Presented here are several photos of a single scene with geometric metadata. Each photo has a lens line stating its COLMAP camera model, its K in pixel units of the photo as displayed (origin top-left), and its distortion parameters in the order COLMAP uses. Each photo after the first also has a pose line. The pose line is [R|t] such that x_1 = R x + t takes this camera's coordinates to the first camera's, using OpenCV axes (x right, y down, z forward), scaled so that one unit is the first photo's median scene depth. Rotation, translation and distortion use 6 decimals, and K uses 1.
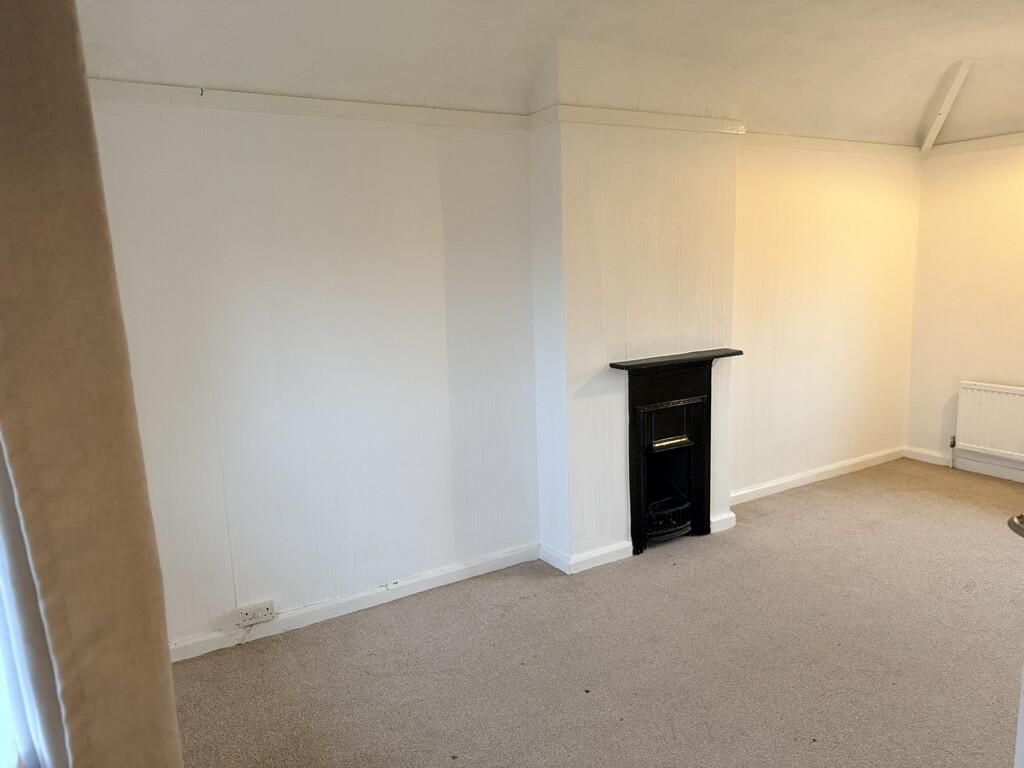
lens RADIAL K [[729.1, 0, 511.9], [0, 729.1, 387.2], [0, 0, 1]] dist [0.068659, -0.058953]
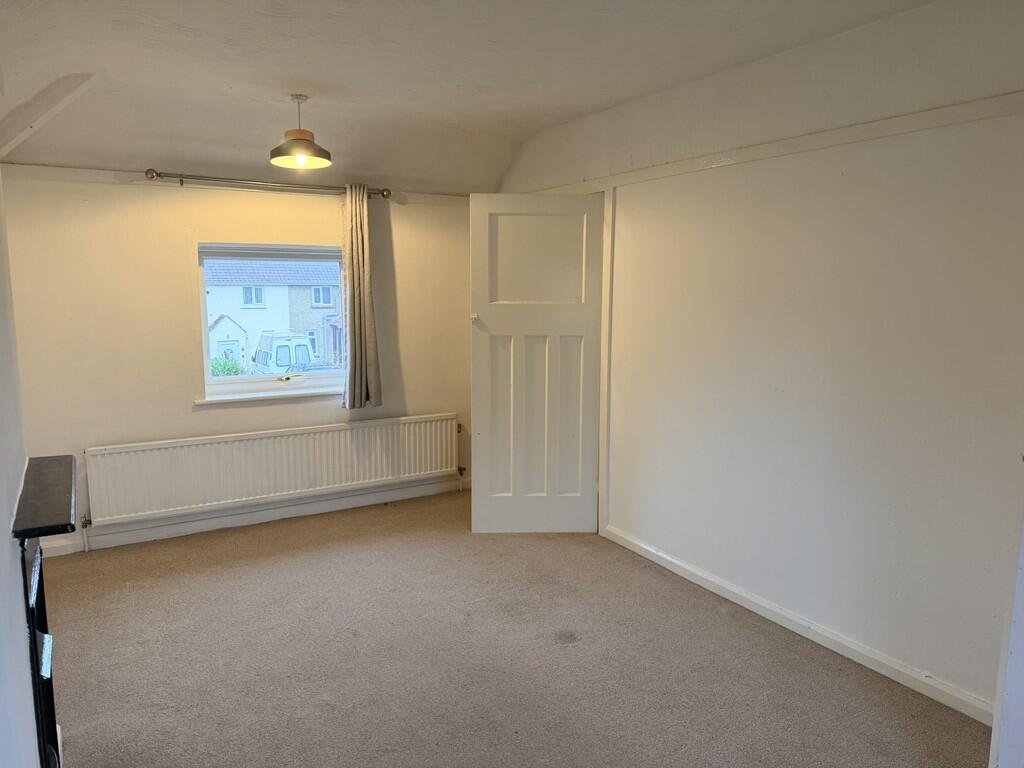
lens RADIAL K [[729.1, 0, 511.4], [0, 729.1, 383.9], [0, 0, 1]] dist [0.068659, -0.058953]
pose [[0.021859, -0.100462, 0.994701, -0.225452], [0.166115, 0.981474, 0.095476, -0.082427], [-0.985864, 0.163148, 0.038142, 0.480204]]
